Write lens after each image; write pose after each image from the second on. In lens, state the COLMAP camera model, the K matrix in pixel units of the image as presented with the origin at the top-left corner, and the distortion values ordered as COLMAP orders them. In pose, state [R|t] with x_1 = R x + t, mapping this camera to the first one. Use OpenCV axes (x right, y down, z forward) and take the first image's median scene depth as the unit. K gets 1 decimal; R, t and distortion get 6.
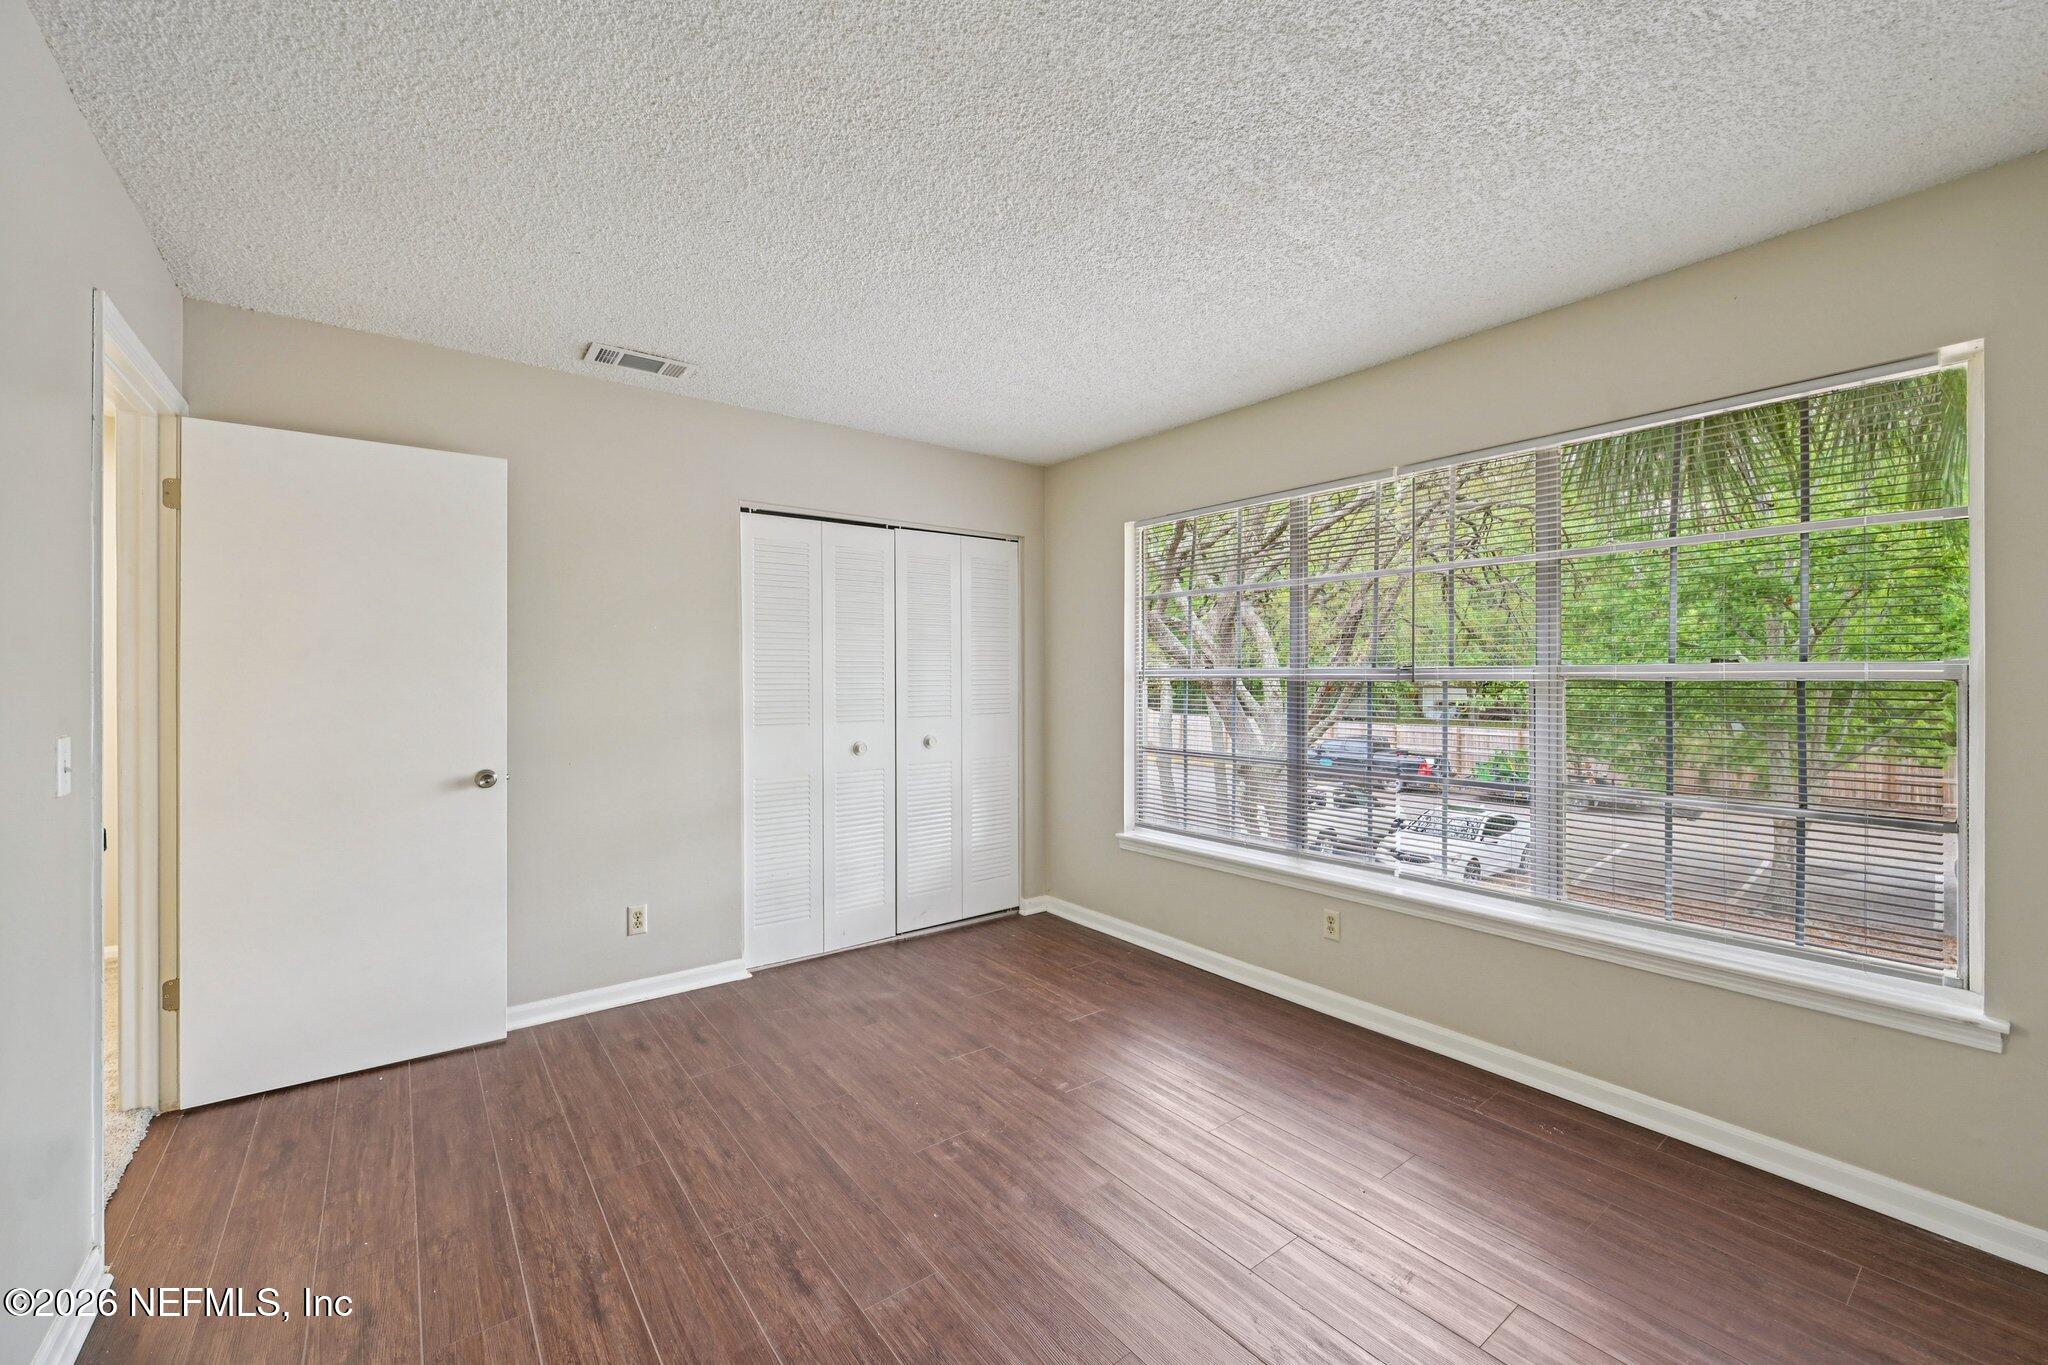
lens RADIAL K [[834.1, 0, 1030.3], [0, 834.1, 691.1], [0, 0, 1]] dist [0.000291, 0.000137]
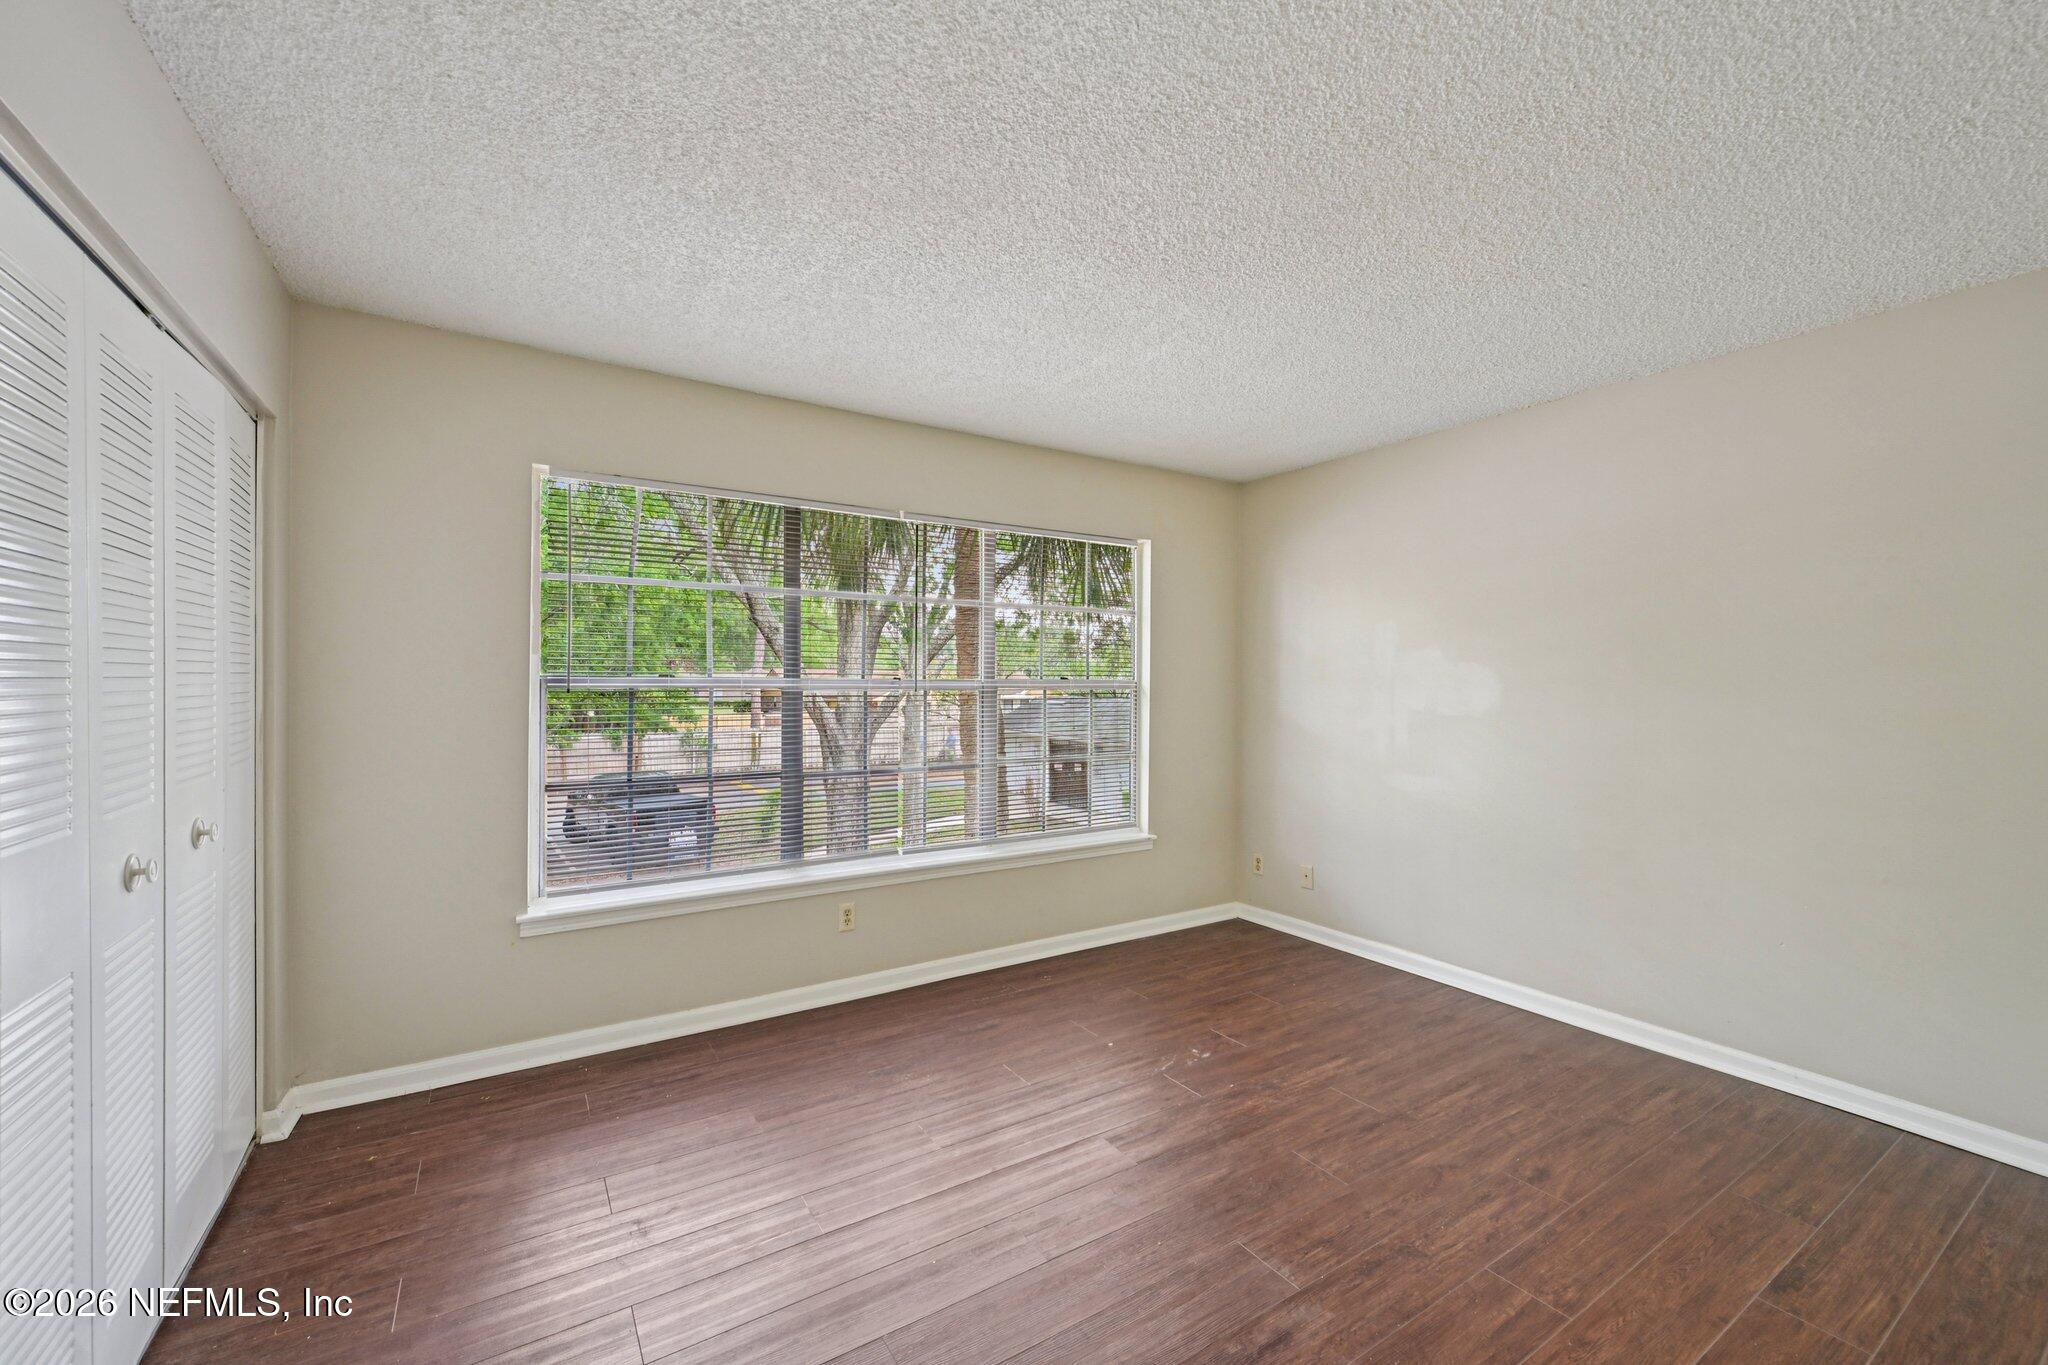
lens RADIAL K [[825.1, 0, 1028.3], [0, 825.1, 667.5], [0, 0, 1]] dist [0.000873, -0.000096]
pose [[0.081752, 0.020092, 0.996450, -0.668910], [0.014914, 0.999660, -0.021380, -0.017834], [-0.996541, 0.016609, 0.081425, 0.642982]]
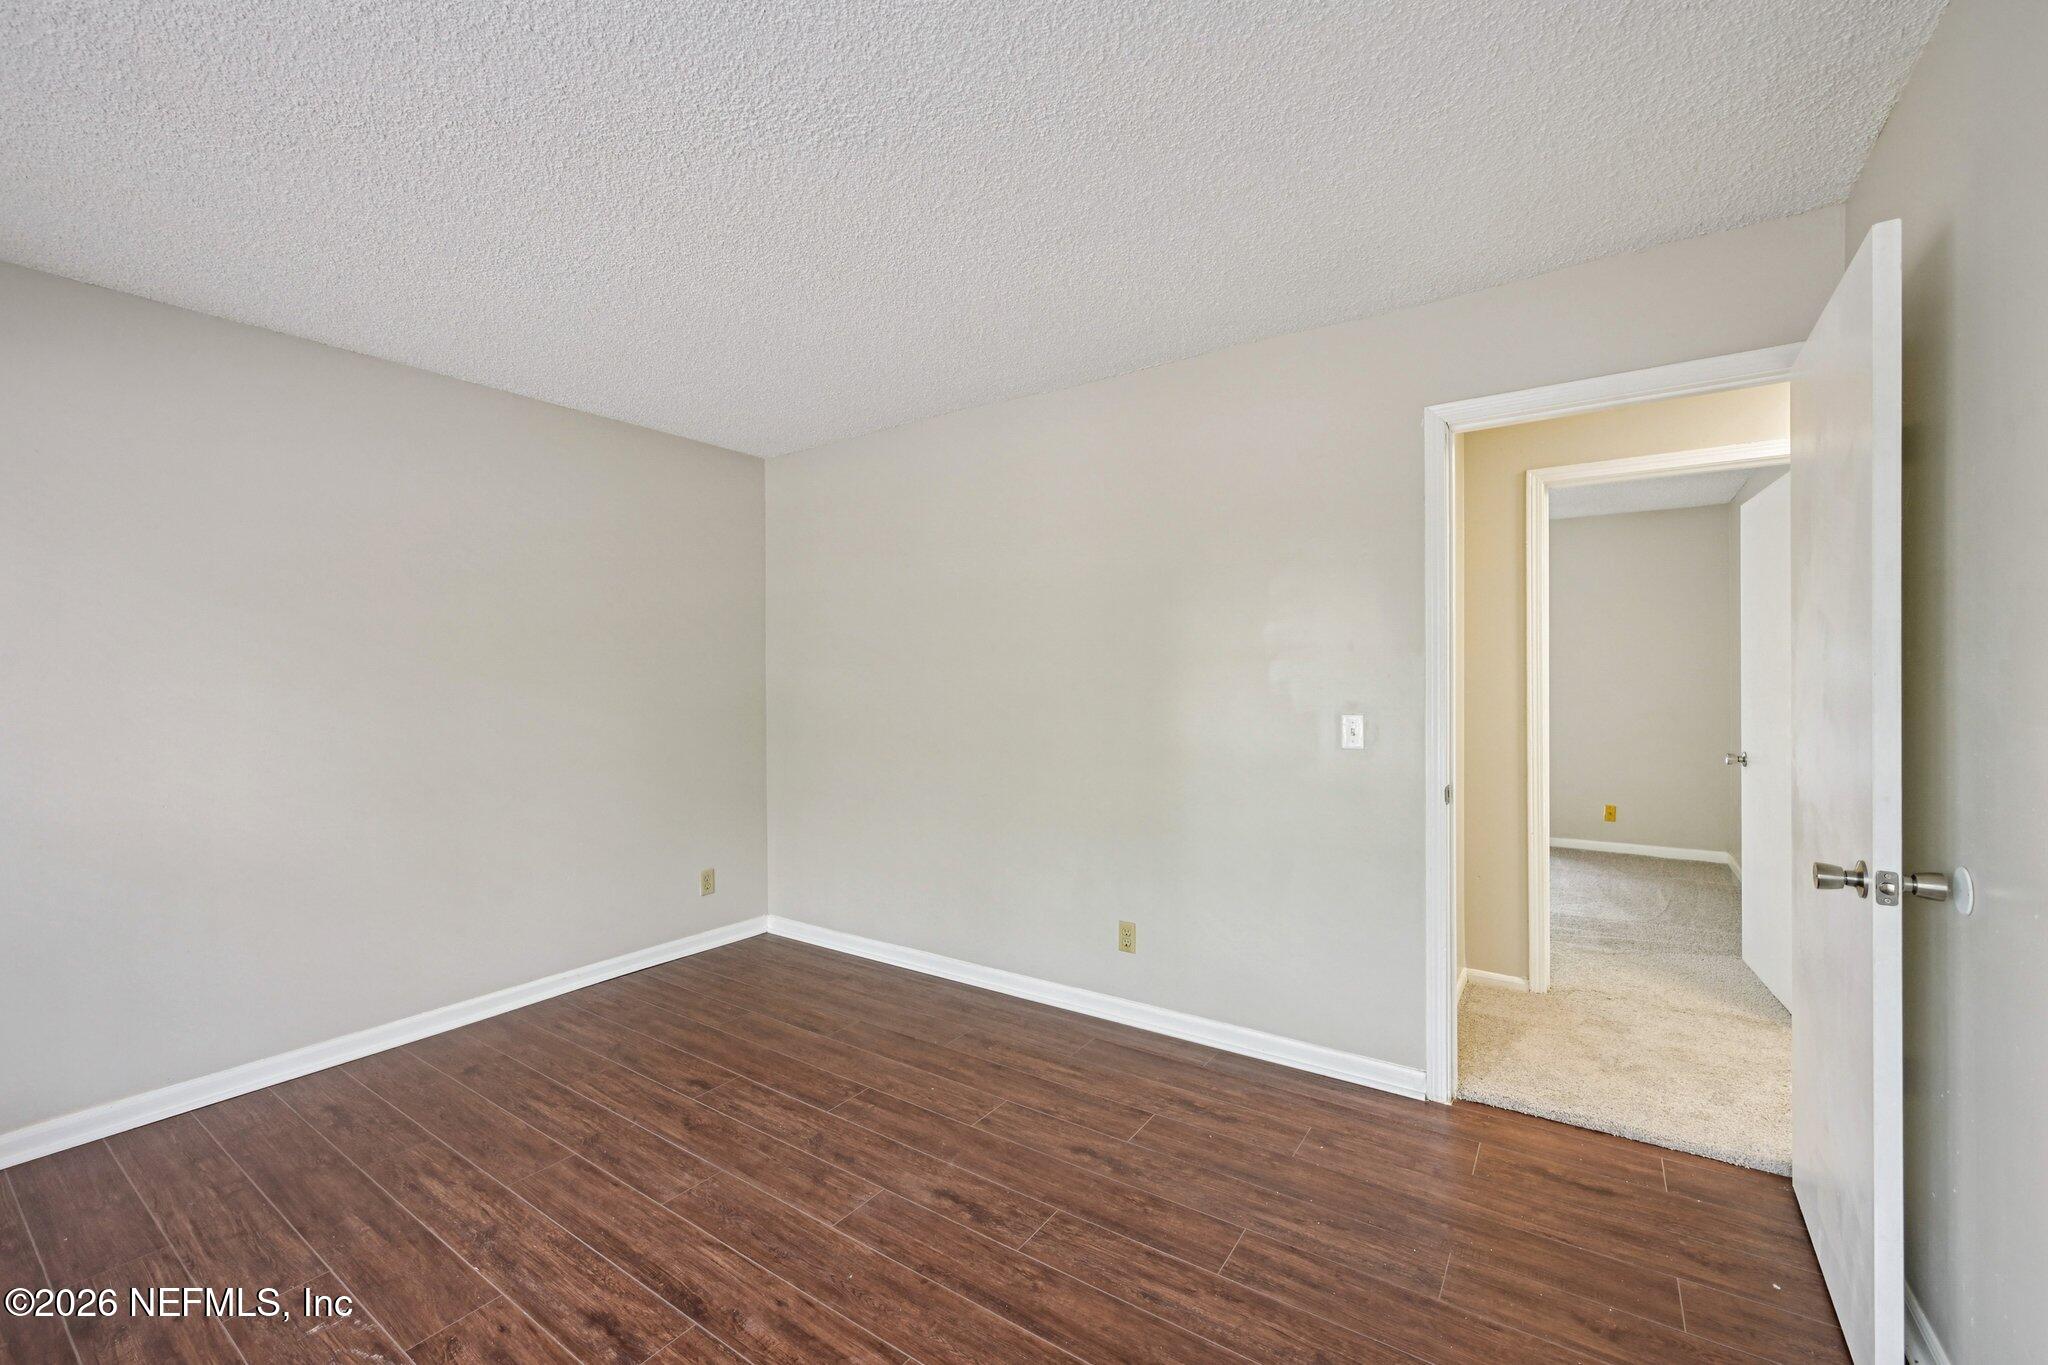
lens RADIAL K [[823.8, 0, 1036.0], [0, 823.8, 671.7], [0, 0, 1]] dist [-0.000039, 0.000052]
pose [[-0.947599, 0.005416, -0.319416, -0.013376], [0.001436, 0.999918, 0.012694, -0.025974], [0.319459, 0.011571, -0.947530, 1.154903]]
